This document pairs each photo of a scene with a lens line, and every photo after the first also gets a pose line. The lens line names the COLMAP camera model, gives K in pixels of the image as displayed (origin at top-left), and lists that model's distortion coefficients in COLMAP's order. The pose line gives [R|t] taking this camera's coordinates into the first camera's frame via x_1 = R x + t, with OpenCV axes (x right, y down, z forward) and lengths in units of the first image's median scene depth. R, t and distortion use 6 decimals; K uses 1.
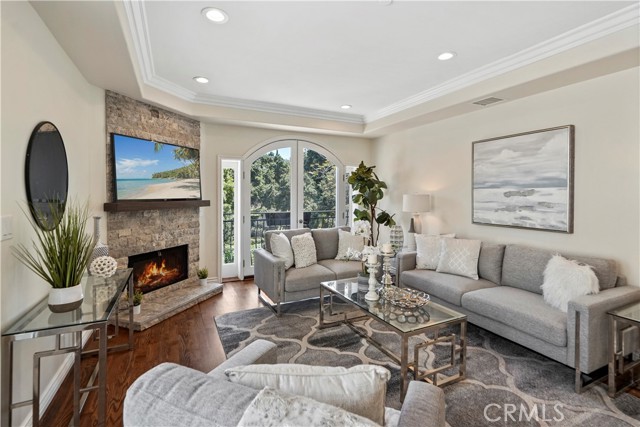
lens RADIAL K [[299.8, 0, 319.6], [0, 299.8, 195.4], [0, 0, 1]] dist [0.000434, -0.000019]
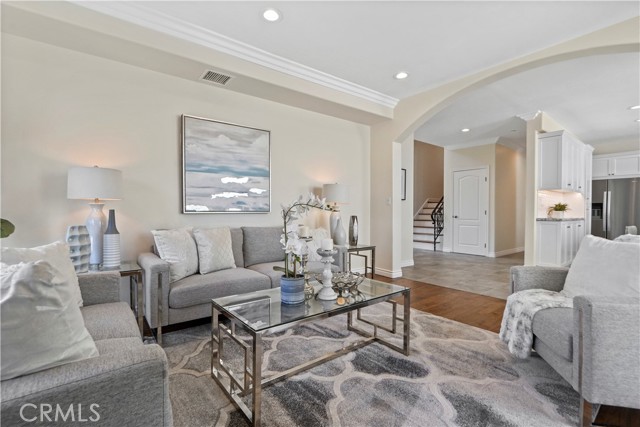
lens RADIAL K [[296.9, 0, 313.1], [0, 296.9, 215.1], [0, 0, 1]] dist [0.000392, 0.000008]
pose [[-0.201681, -0.030117, 0.978988, -0.389859], [-0.002696, 0.999540, 0.030193, 0.077736], [-0.979448, 0.003450, -0.201669, 0.852965]]
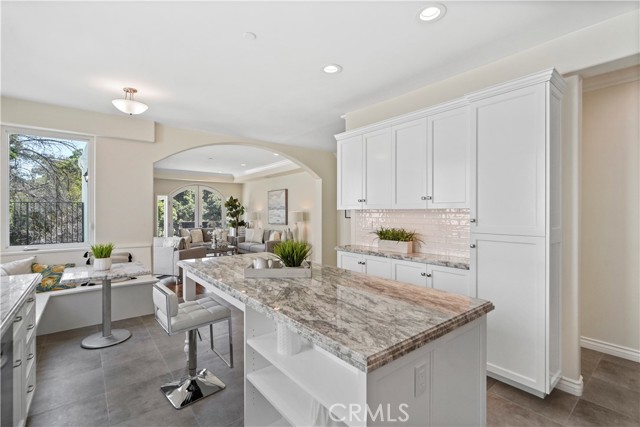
lens RADIAL K [[289.2, 0, 320.0], [0, 289.2, 213.5], [0, 0, 1]] dist [0.000466, 0.000005]
pose [[0.975292, -0.004833, 0.220868, 0.415570], [0.004855, 0.999988, 0.000442, 0.010802], [-0.220868, 0.000641, 0.975304, -1.514489]]
